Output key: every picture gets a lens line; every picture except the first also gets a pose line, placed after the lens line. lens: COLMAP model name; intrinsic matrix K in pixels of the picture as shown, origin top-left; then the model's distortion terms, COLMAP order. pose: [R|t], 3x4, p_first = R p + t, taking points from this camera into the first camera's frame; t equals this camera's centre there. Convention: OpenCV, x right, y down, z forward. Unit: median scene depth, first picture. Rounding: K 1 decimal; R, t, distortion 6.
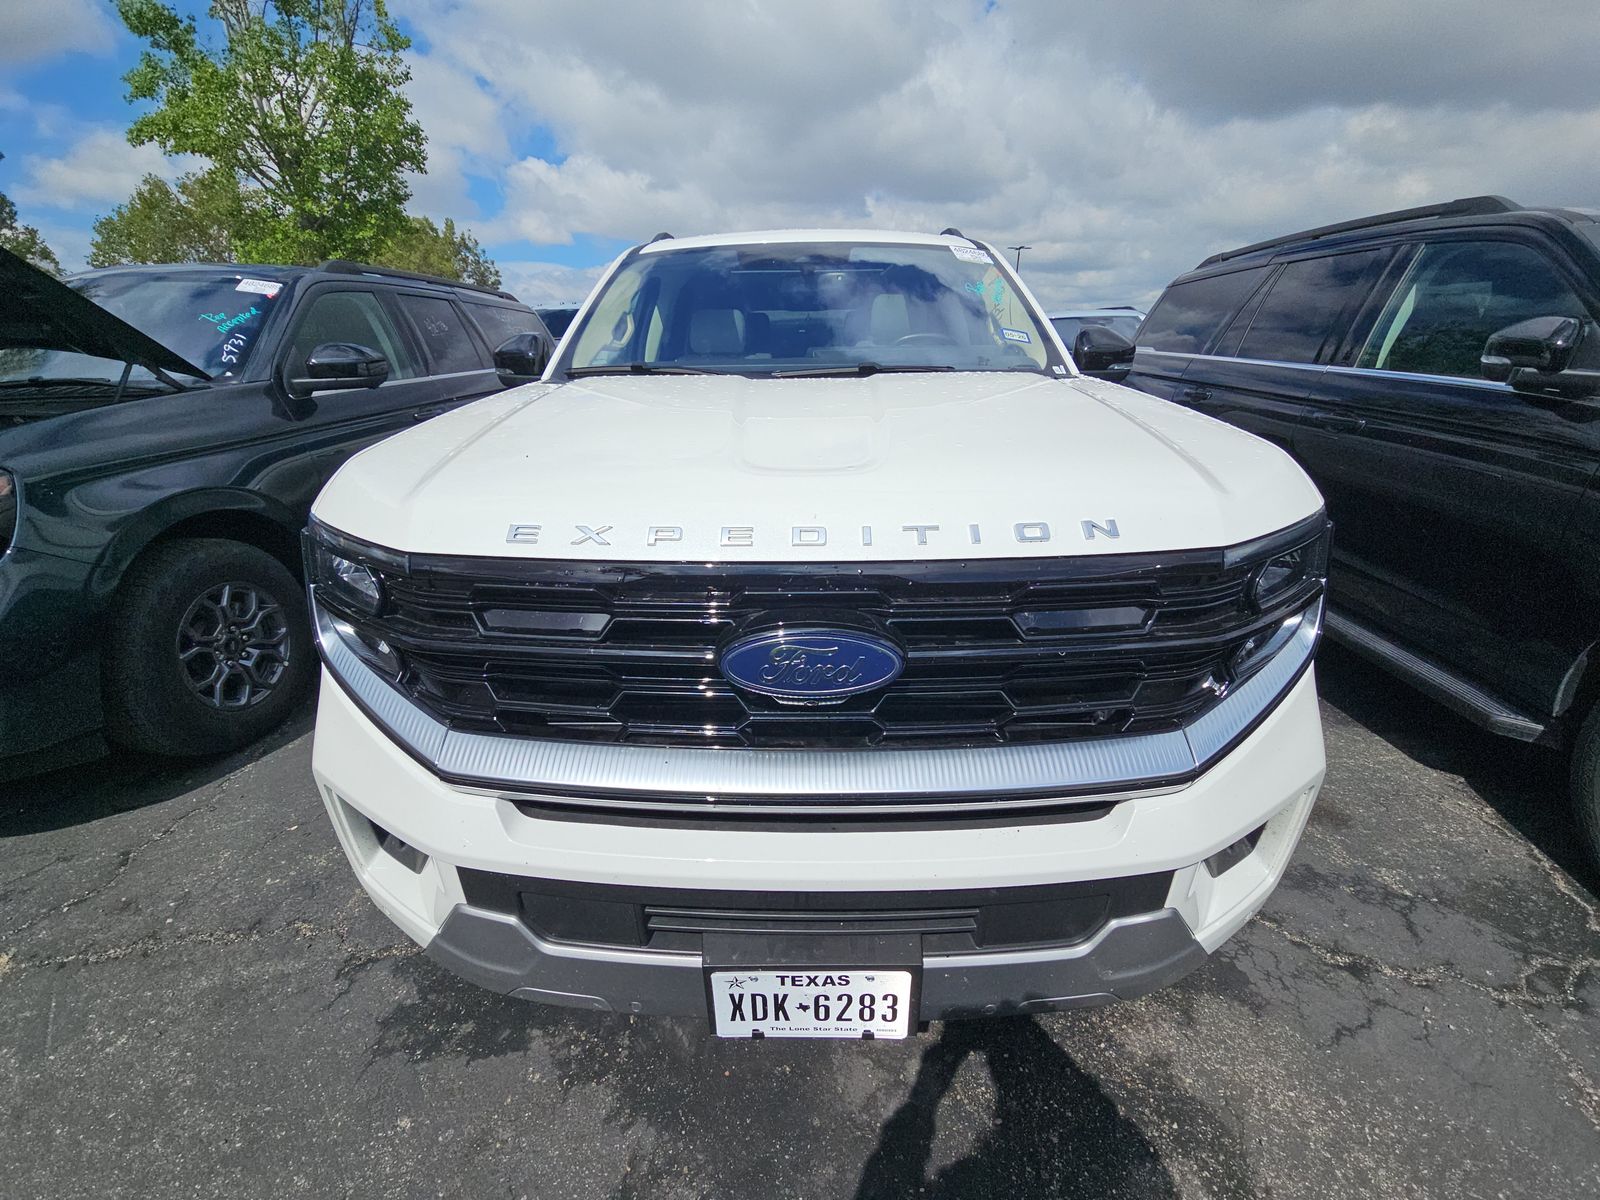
lens RADIAL K [[650.7, 0, 801.6], [0, 650.7, 605.5], [0, 0, 1]] dist [0.034783, -0.024703]
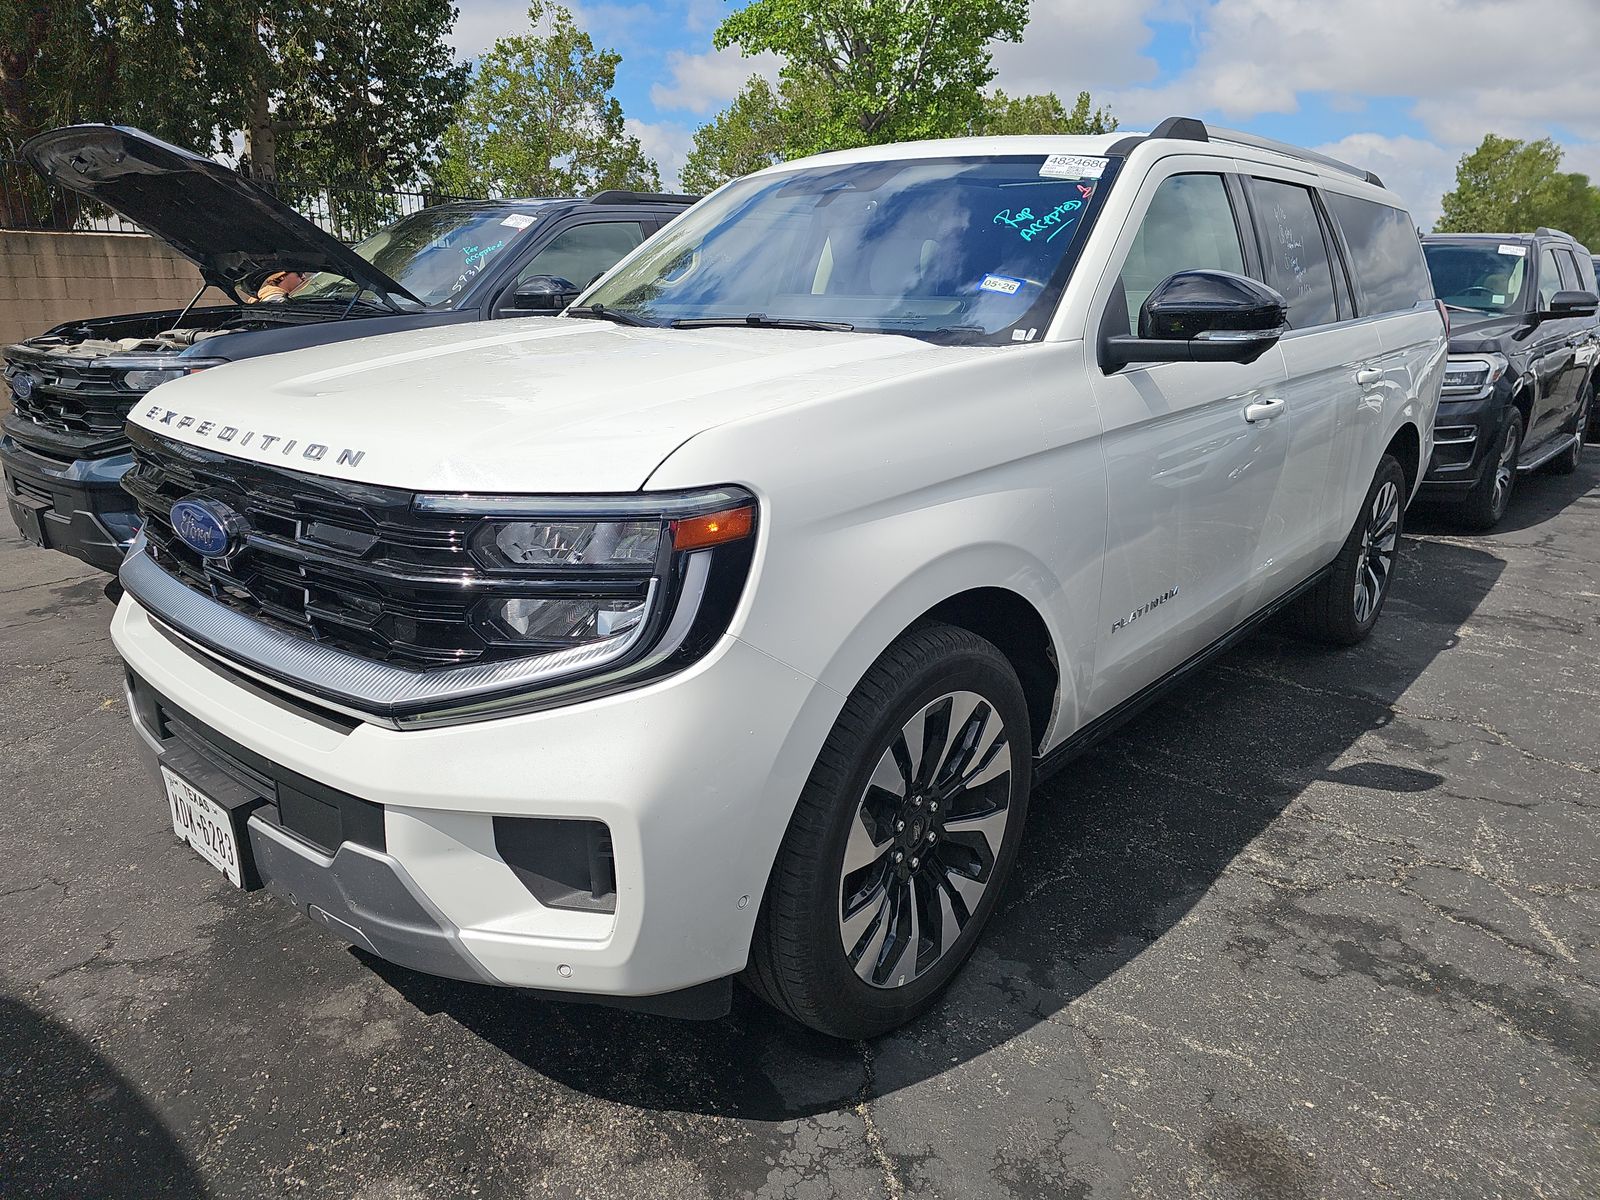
lens RADIAL K [[1109.4, 0, 800.1], [0, 1109.4, 594.9], [0, 0, 1]] dist [0.007478, 0.003223]
pose [[0.747248, 0.191933, -0.636225, 1.307607], [-0.249855, 0.968282, -0.001348, -0.038148], [0.615786, 0.159971, 0.771503, 0.034854]]
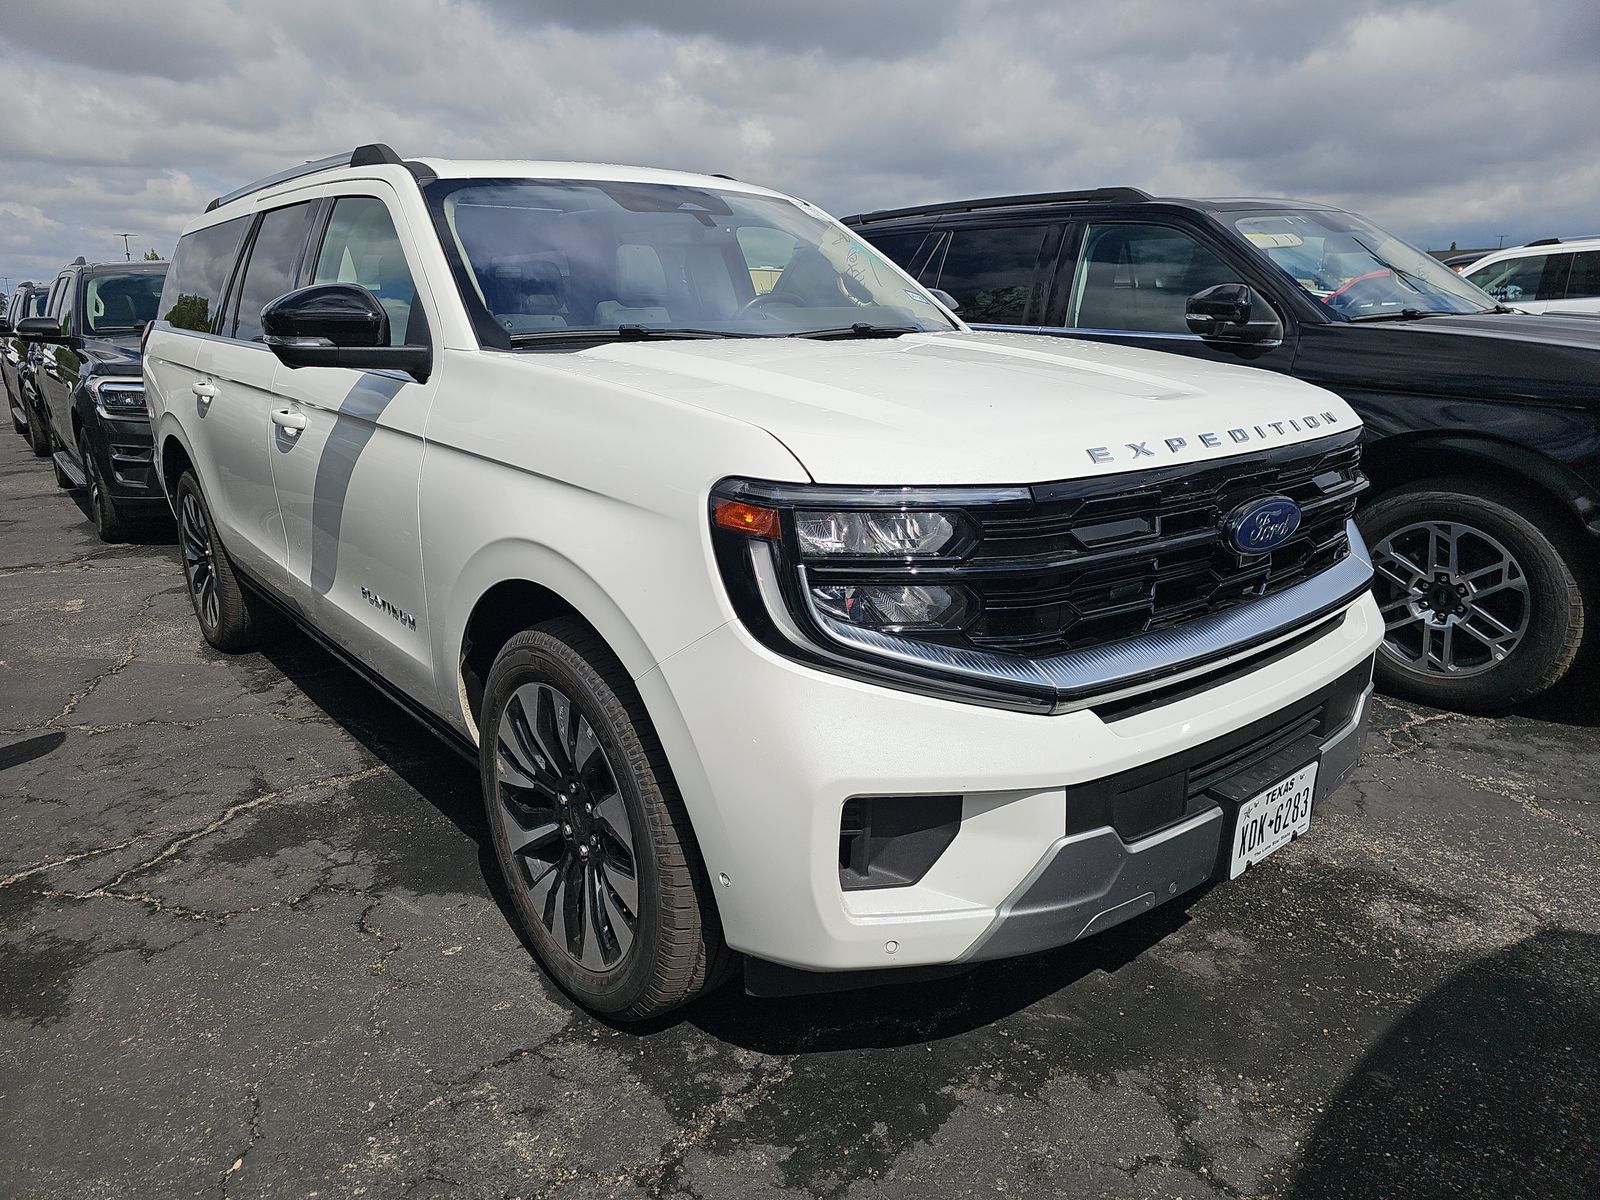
lens RADIAL K [[1053.6, 0, 796.3], [0, 1053.6, 560.9], [0, 0, 1]] dist [0.007305, 0.000512]
pose [[0.763748, -0.151877, 0.627394, -1.167577], [0.243370, 0.967954, -0.061944, 0.031887], [-0.597880, 0.199998, 0.776235, -0.055343]]
